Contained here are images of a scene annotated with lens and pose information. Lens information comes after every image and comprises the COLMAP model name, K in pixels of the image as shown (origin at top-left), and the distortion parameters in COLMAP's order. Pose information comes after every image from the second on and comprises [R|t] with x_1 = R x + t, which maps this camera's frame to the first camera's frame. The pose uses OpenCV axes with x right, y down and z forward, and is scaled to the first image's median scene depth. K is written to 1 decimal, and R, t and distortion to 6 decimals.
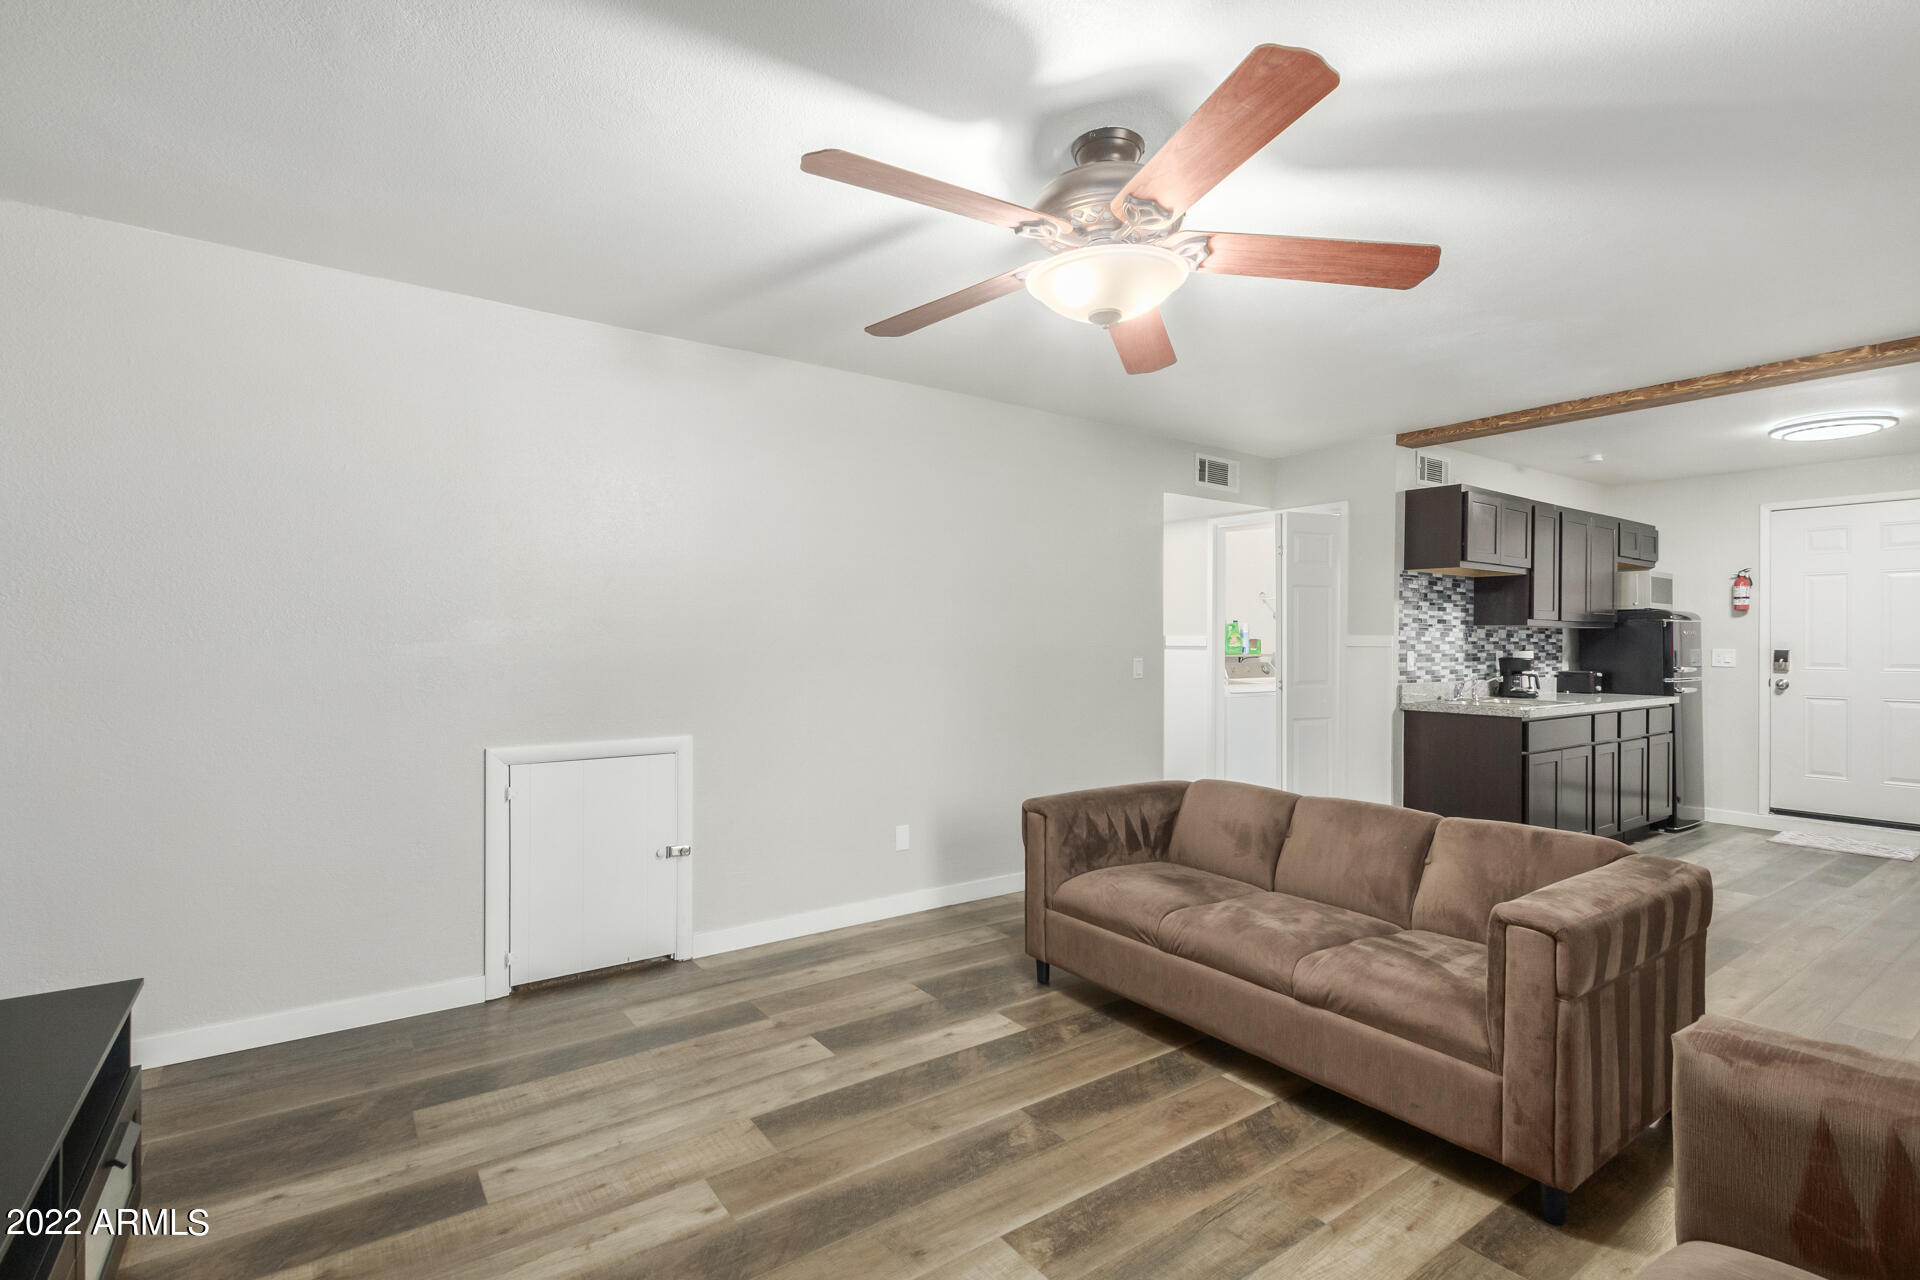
lens RADIAL K [[883.5, 0, 954.9], [0, 883.5, 640.6], [0, 0, 1]] dist [0.006327, -0.000492]
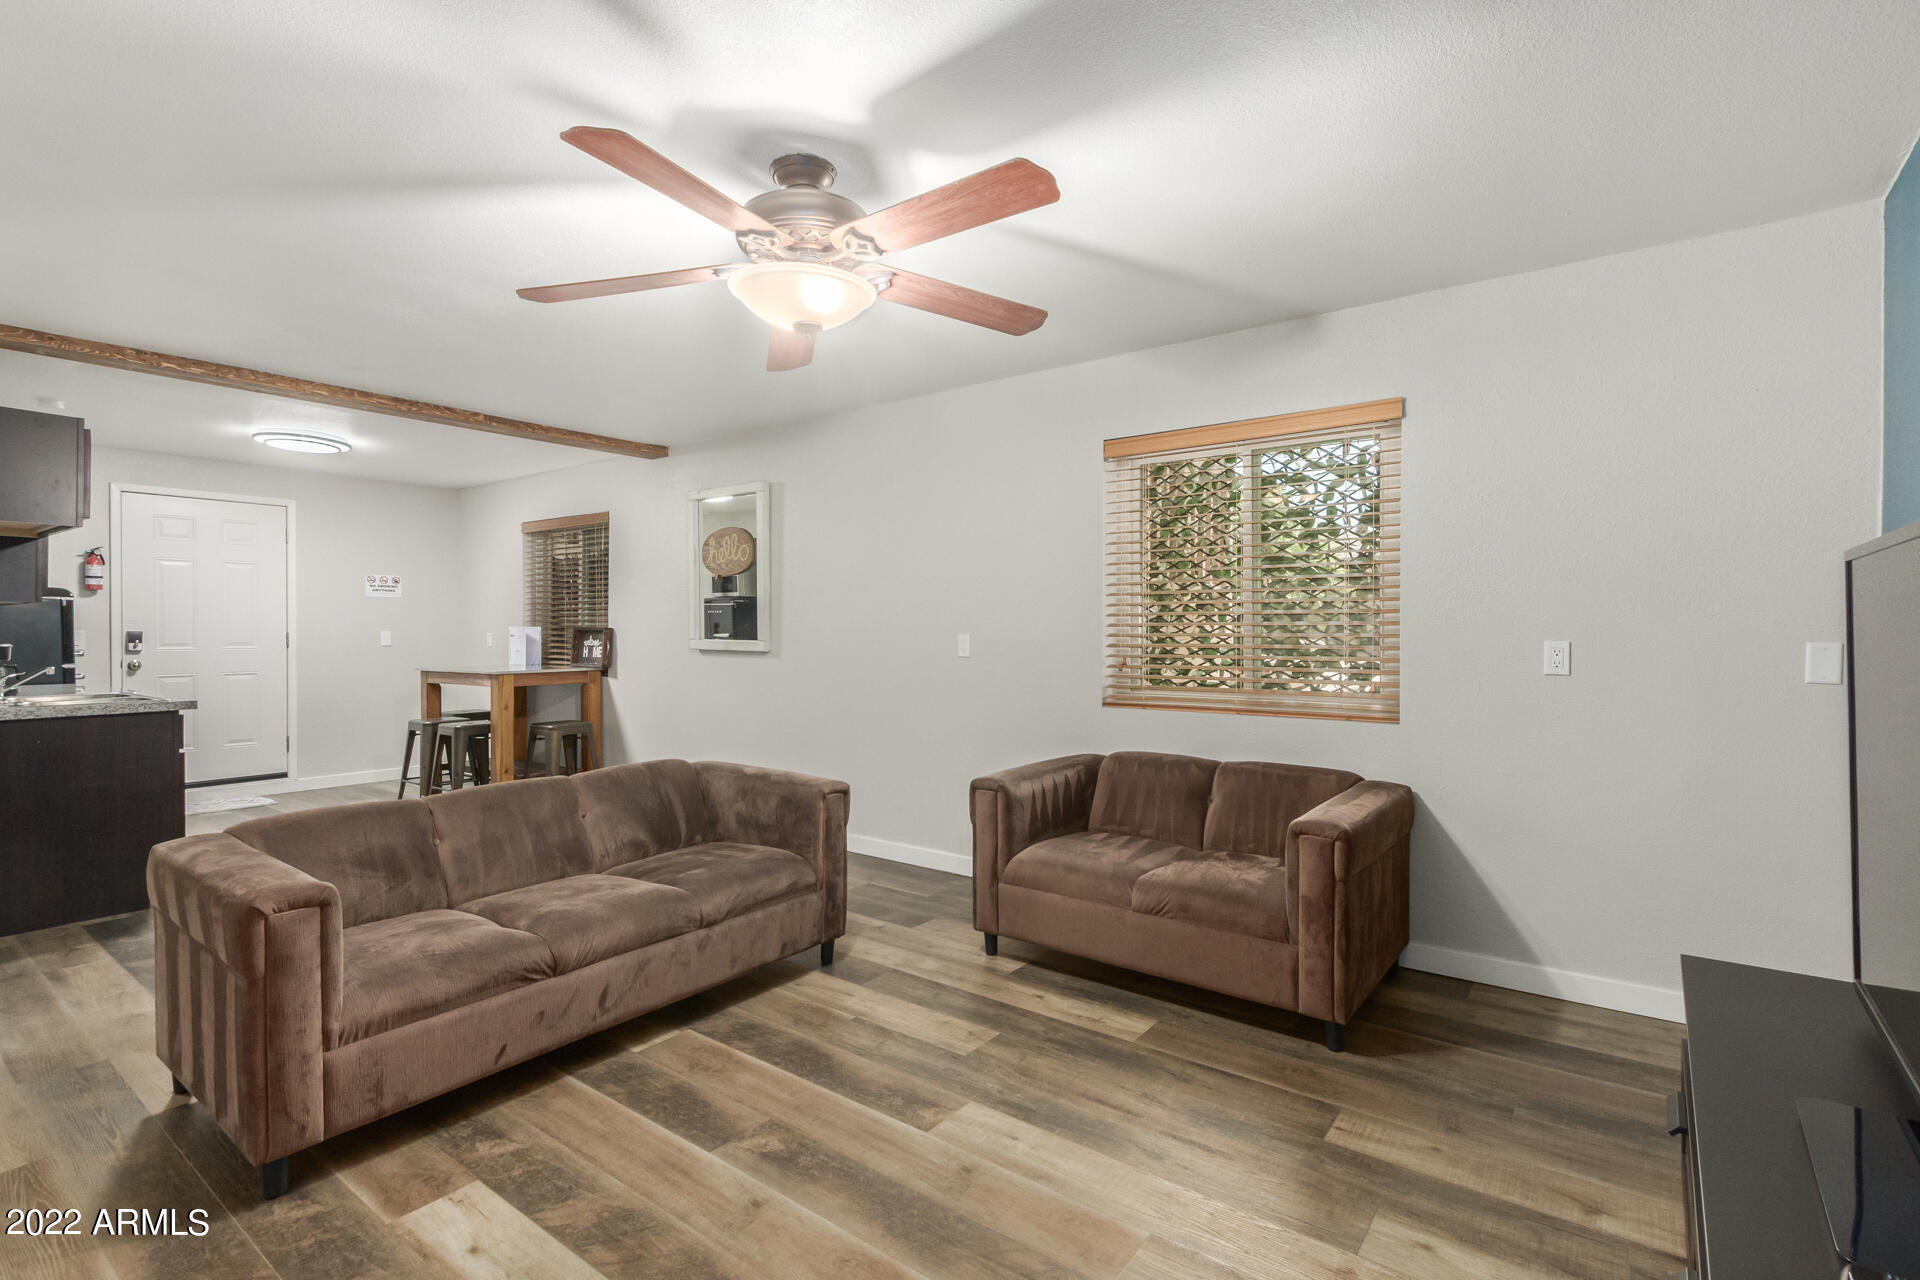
lens RADIAL K [[888.3, 0, 979.6], [0, 888.3, 633.6], [0, 0, 1]] dist [0.017829, 0.000091]
pose [[-0.305476, -0.009523, 0.952152, -0.398207], [-0.002986, 0.999955, 0.009044, 0.001453], [-0.952195, -0.000080, -0.305491, 0.474619]]
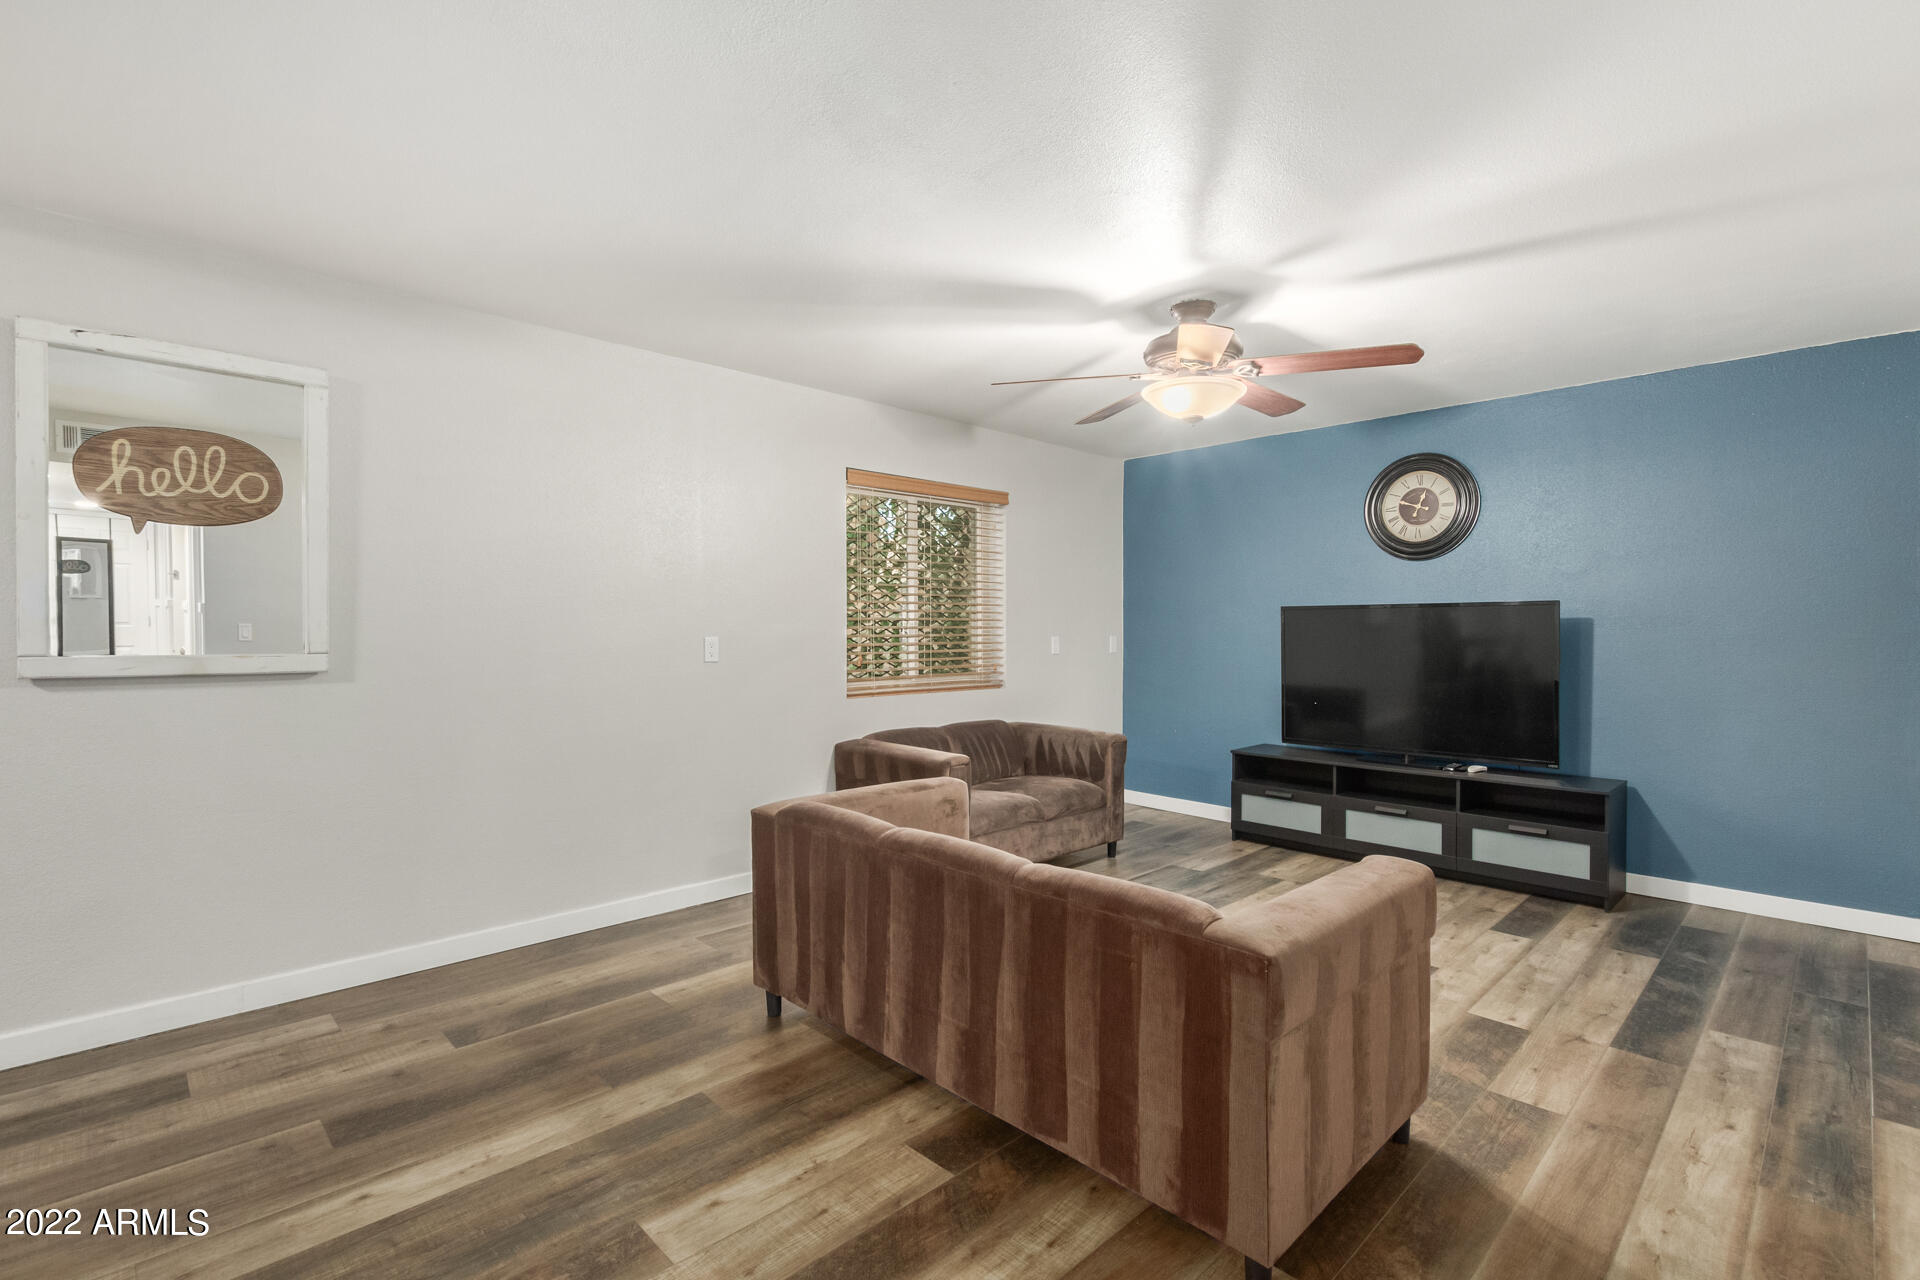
lens RADIAL K [[883.5, 0, 954.9], [0, 883.5, 640.6], [0, 0, 1]] dist [0.006327, -0.000492]
pose [[-0.987472, -0.004660, -0.157727, 0.345523], [-0.006388, 0.999925, 0.010455, 0.003423], [0.157667, 0.011331, -0.987427, 1.033516]]
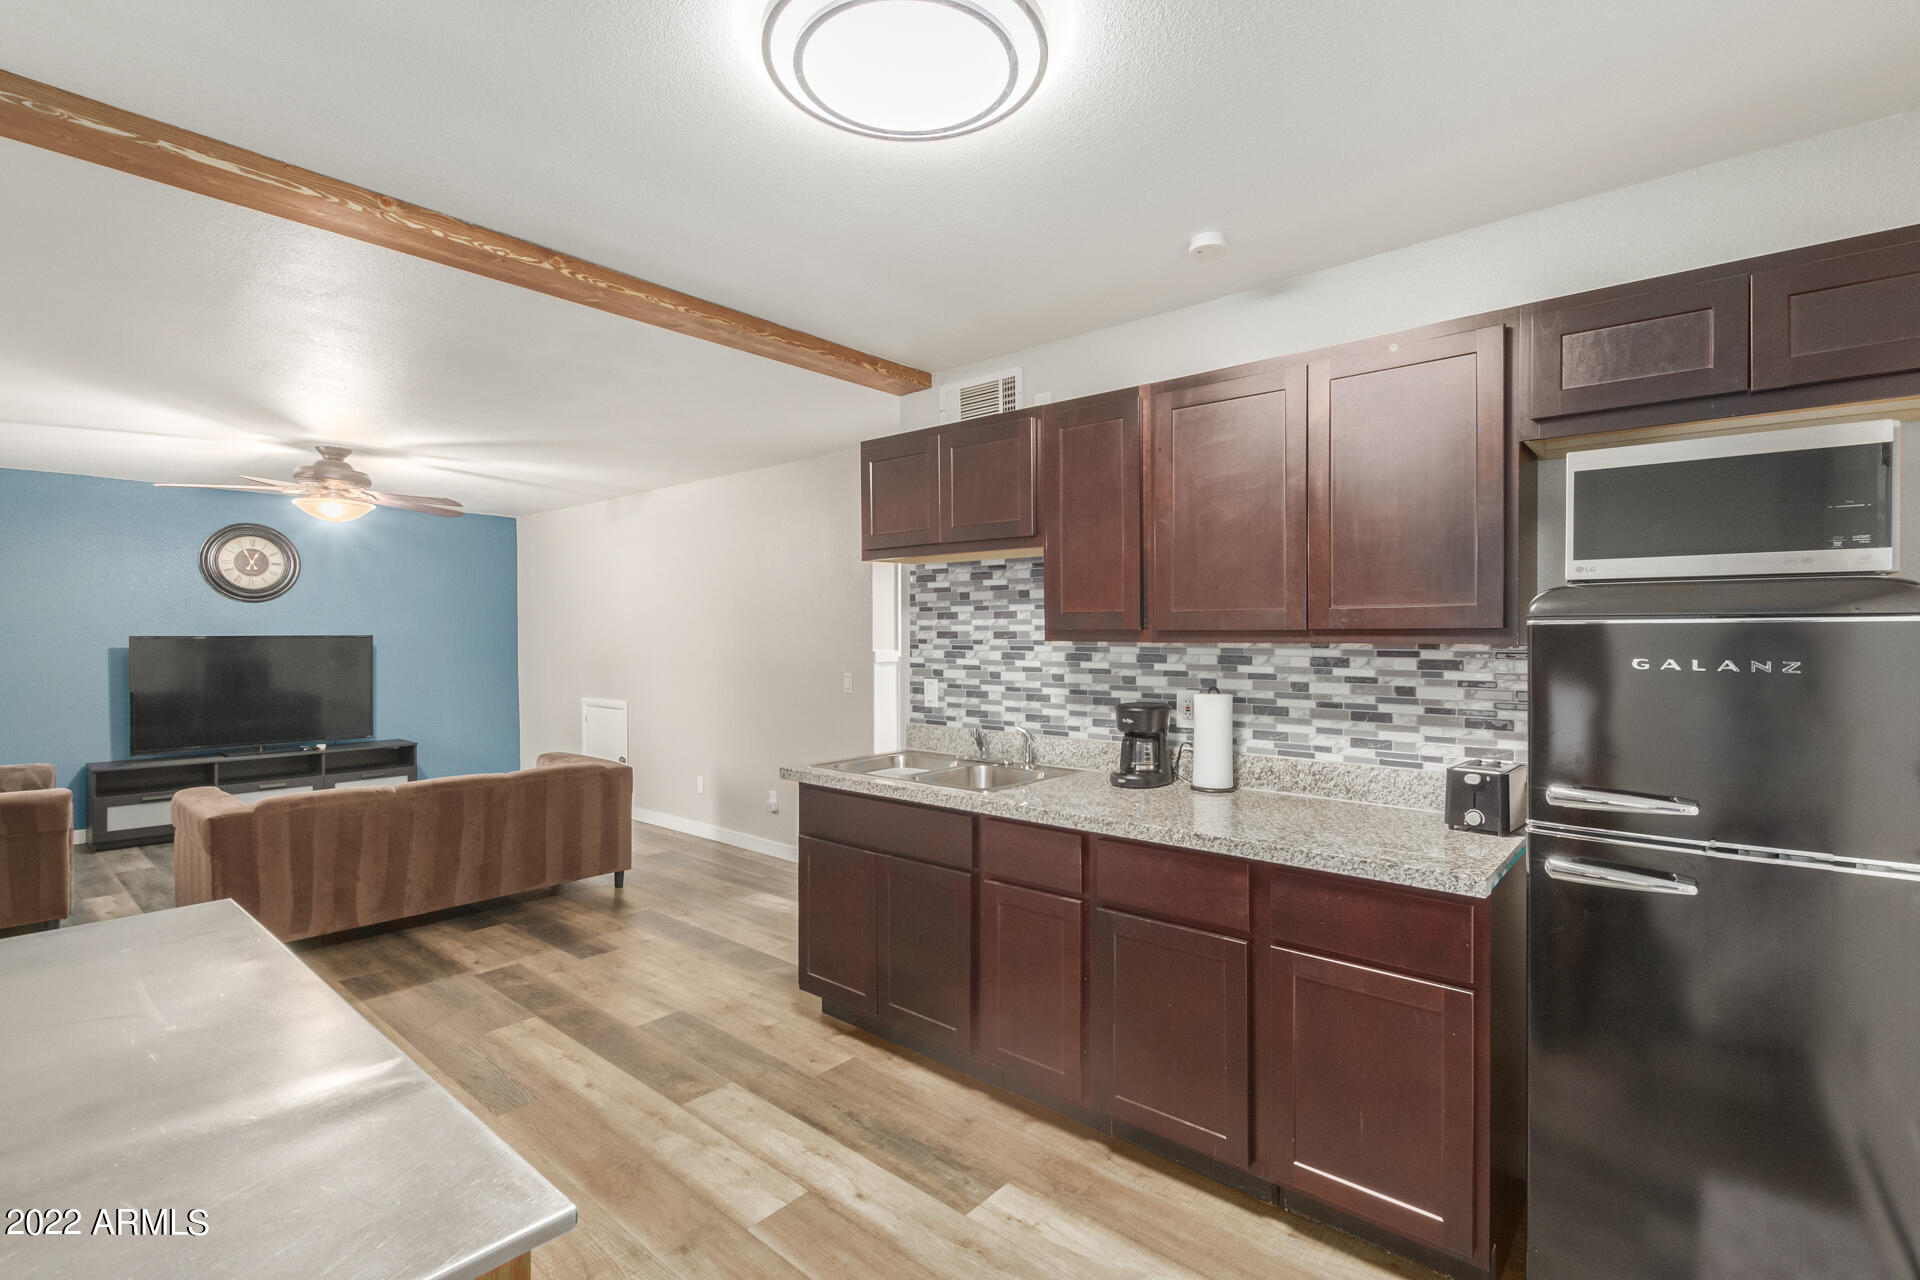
lens RADIAL K [[872.9, 0, 988.3], [0, 872.9, 640.7], [0, 0, 1]] dist [0.001904, 0.000028]
pose [[0.261022, 0.004546, -0.965322, 1.199861], [0.005521, 0.999966, 0.006201, -0.022439], [0.965317, -0.006948, 0.260987, 0.871401]]
